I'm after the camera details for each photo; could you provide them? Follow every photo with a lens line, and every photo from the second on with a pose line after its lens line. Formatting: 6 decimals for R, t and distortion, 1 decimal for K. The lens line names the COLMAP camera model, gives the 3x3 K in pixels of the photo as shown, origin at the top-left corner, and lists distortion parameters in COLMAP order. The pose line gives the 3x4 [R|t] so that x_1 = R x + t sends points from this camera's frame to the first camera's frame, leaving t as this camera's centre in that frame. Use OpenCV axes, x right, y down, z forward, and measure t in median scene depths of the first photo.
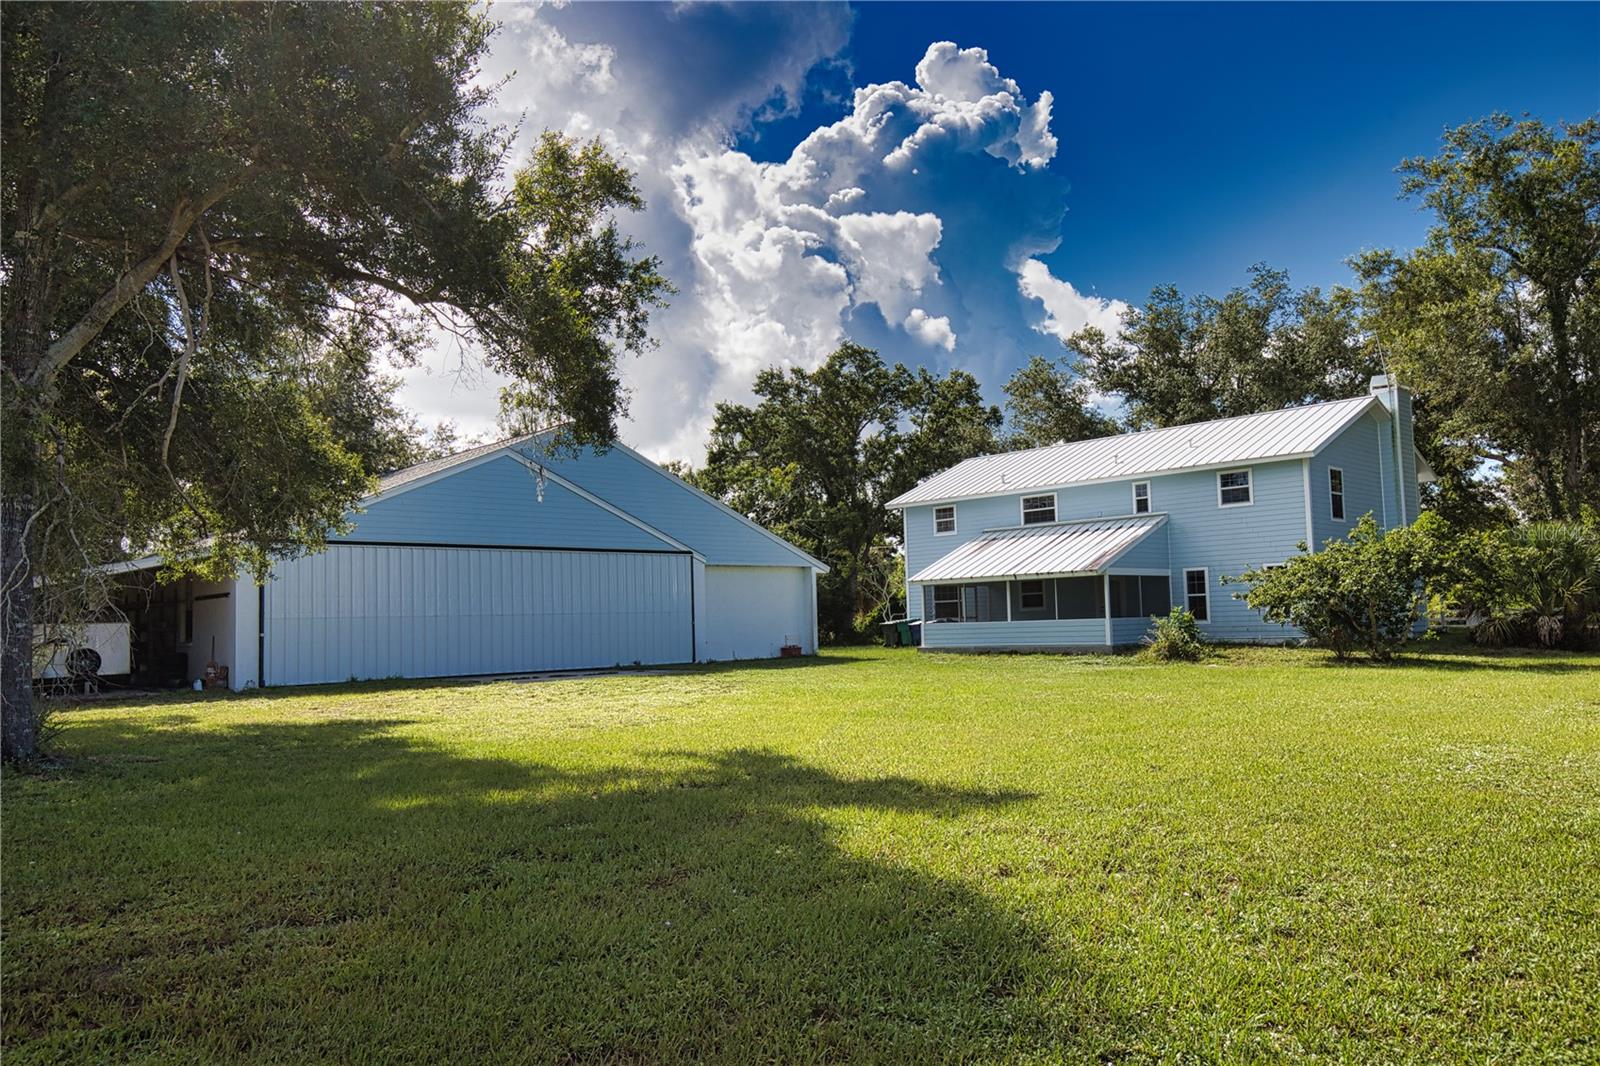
lens RADIAL K [[1167.7, 0, 798.5], [0, 1167.7, 537.0], [0, 0, 1]] dist [0.021289, 0.007431]
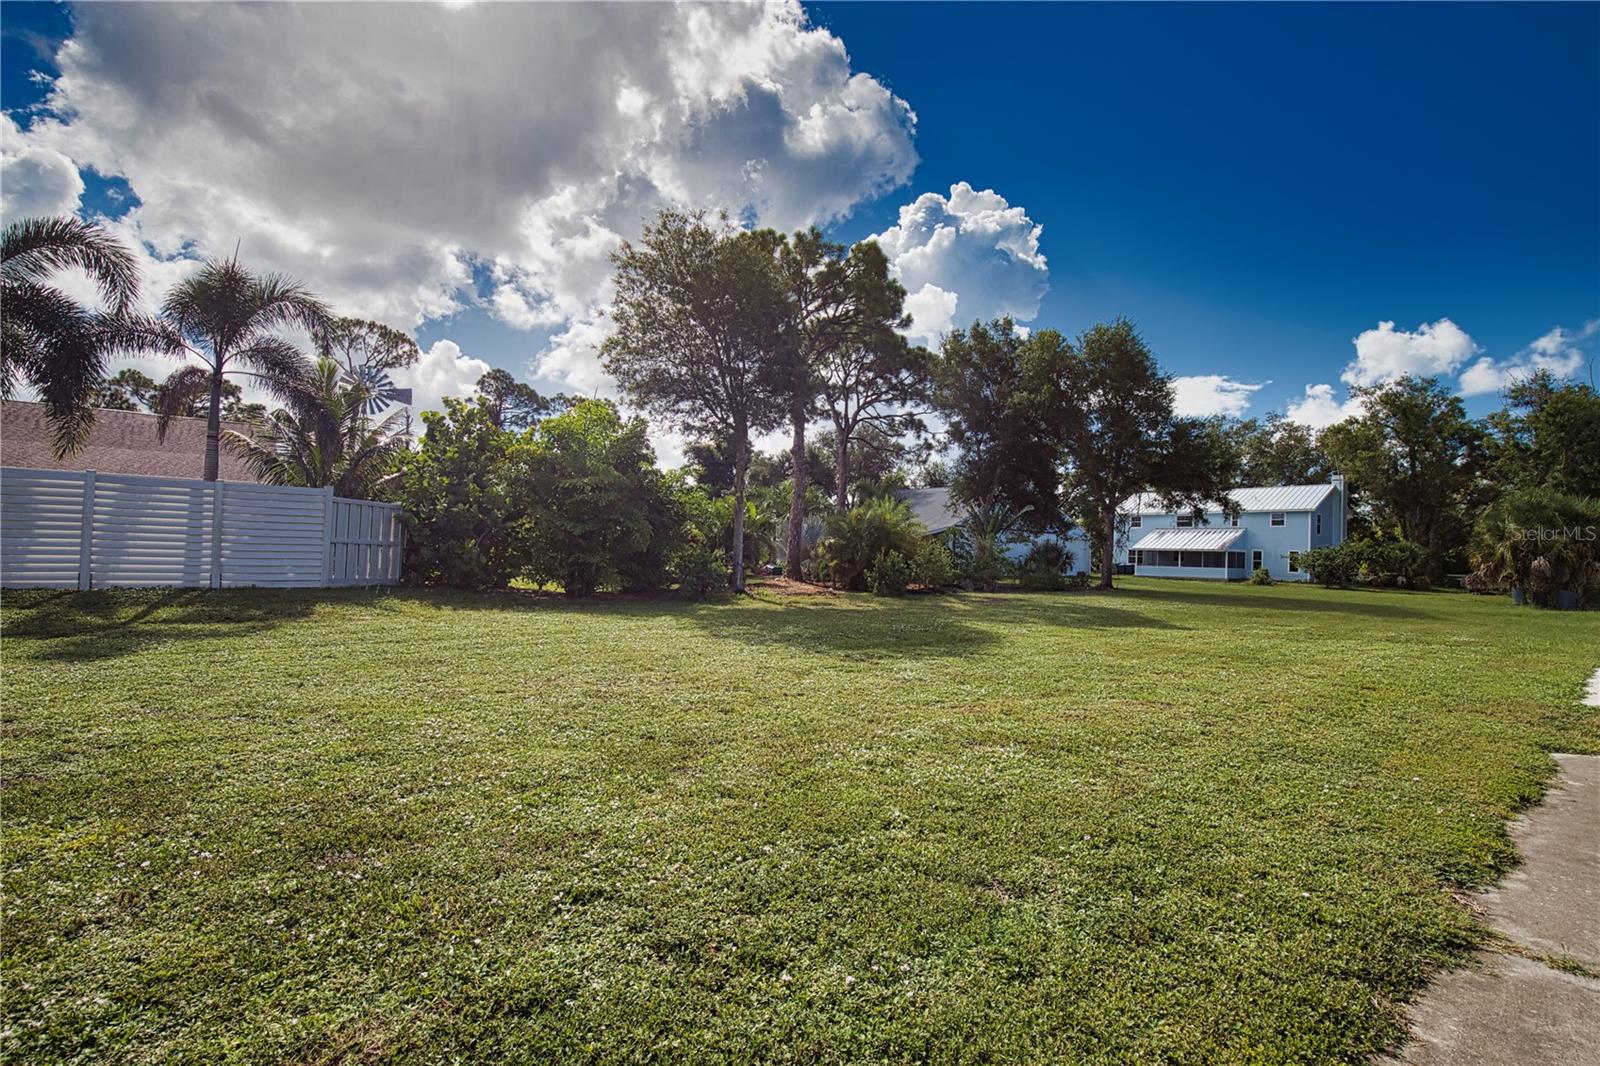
lens RADIAL K [[786.7, 0, 802.4], [0, 786.7, 536.1], [0, 0, 1]] dist [-0.001915, 0.001106]
pose [[0.997495, 0.054131, -0.045528, -0.572856], [-0.051674, 0.997229, 0.053513, -0.044159], [0.048299, -0.051027, 0.997529, -0.746646]]
